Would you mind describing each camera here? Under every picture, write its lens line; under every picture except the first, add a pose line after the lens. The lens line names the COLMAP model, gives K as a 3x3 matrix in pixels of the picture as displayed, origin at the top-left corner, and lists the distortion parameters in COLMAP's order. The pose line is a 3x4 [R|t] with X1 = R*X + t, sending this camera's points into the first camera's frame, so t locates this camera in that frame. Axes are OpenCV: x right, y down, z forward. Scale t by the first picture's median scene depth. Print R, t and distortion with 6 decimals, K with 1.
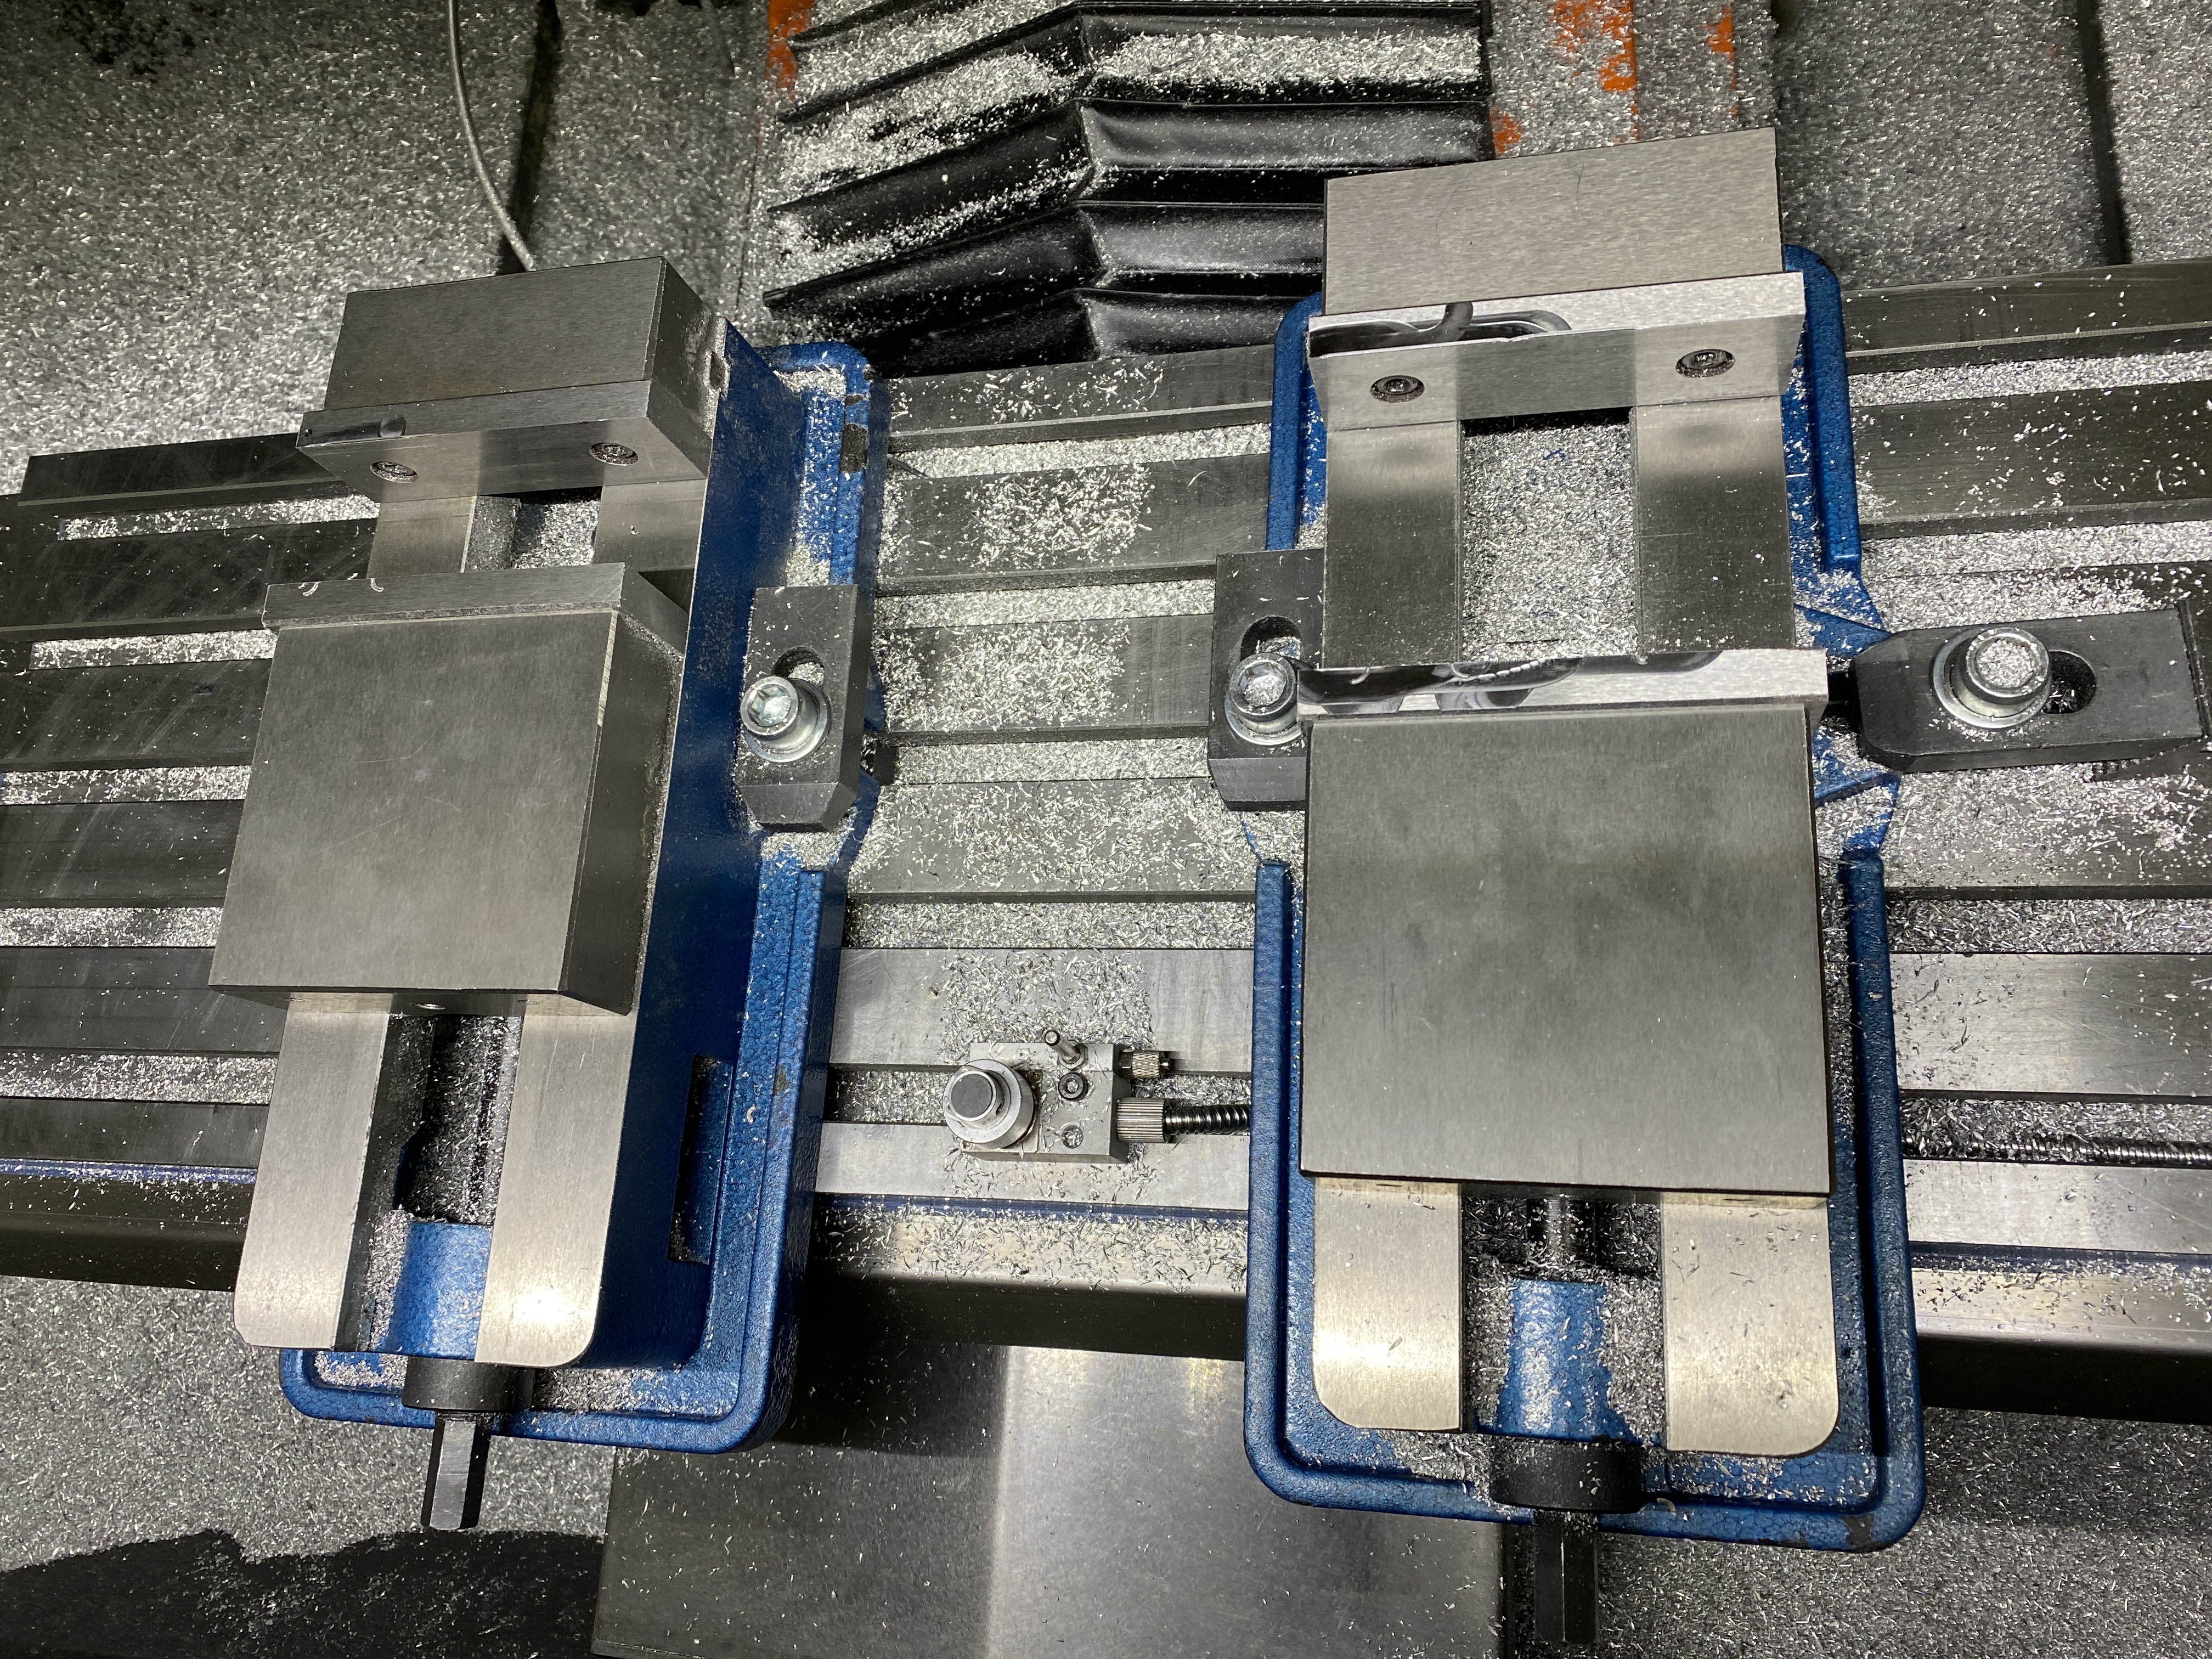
lens RADIAL K [[1705.8, 0, 1099.5], [0, 1705.8, 845.6], [0, 0, 1]] dist [-0.001589, -0.013418]
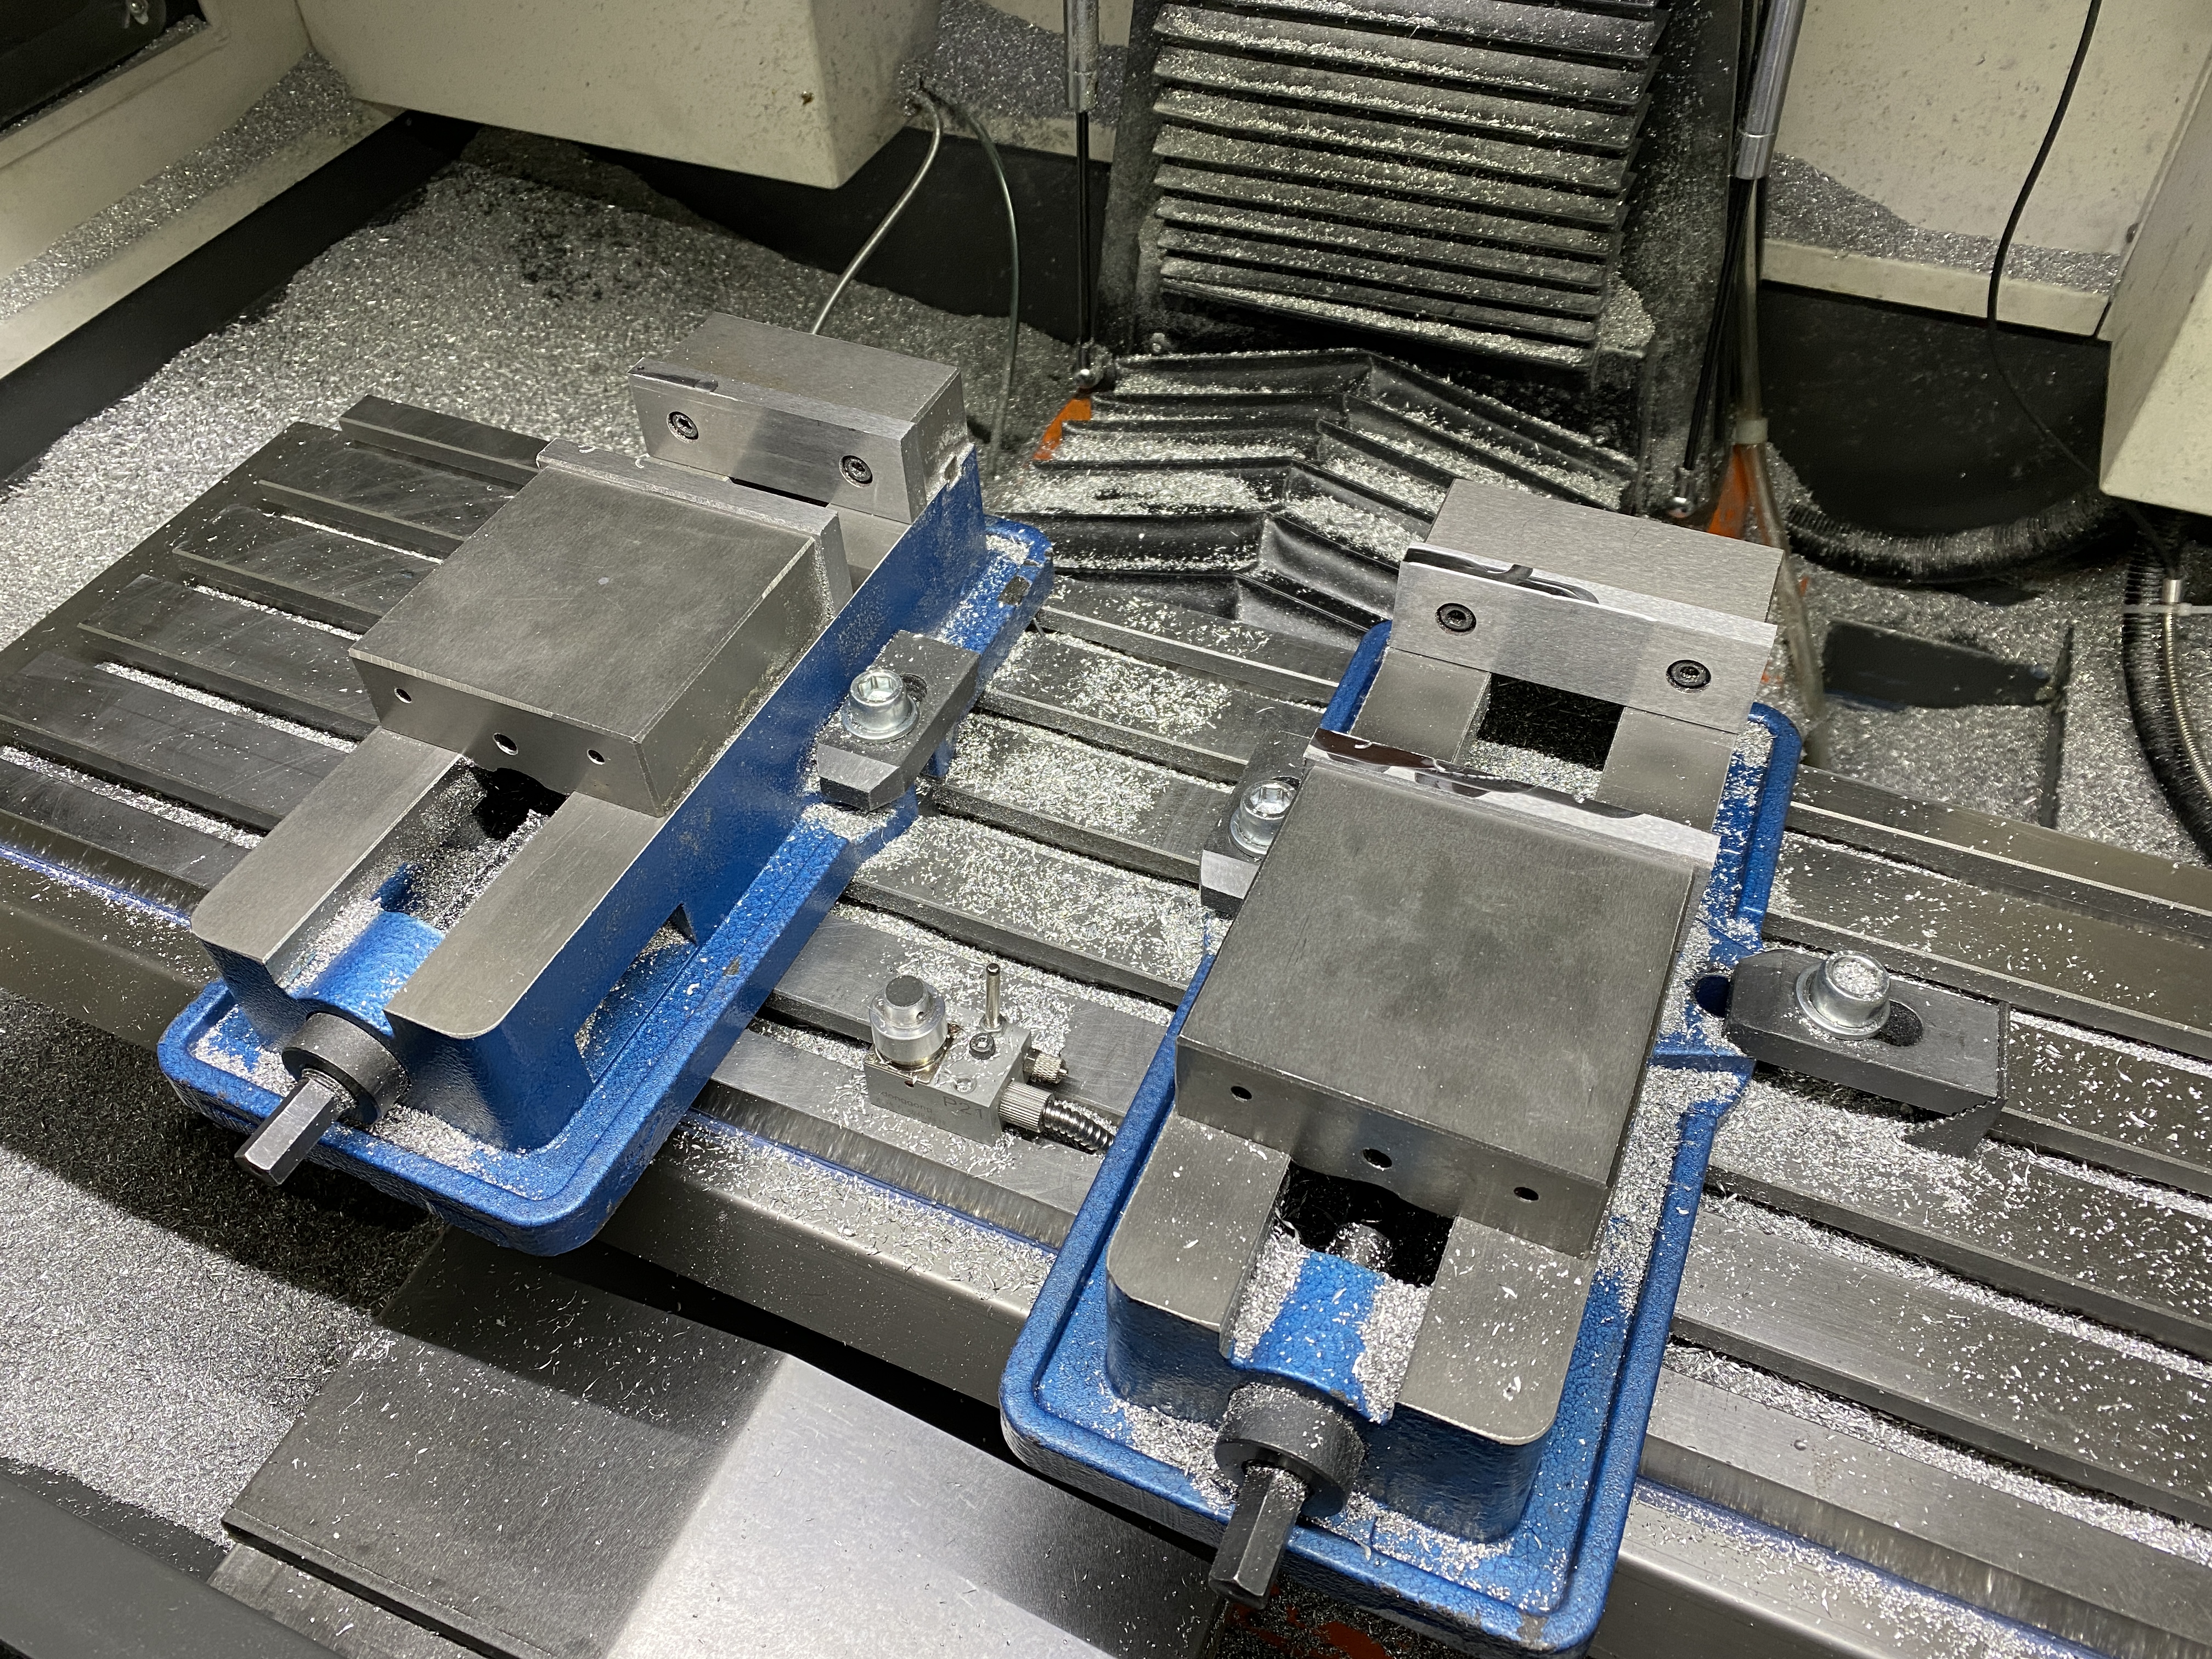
lens RADIAL K [[1705.8, 0, 1099.4], [0, 1705.8, 878.2], [0, 0, 1]] dist [-0.001589, -0.013418]
pose [[0.914039, 0.402456, -0.050618, 0.058458], [-0.390669, 0.839876, -0.376811, 0.388385], [-0.109137, 0.364195, 0.924906, -0.065901]]
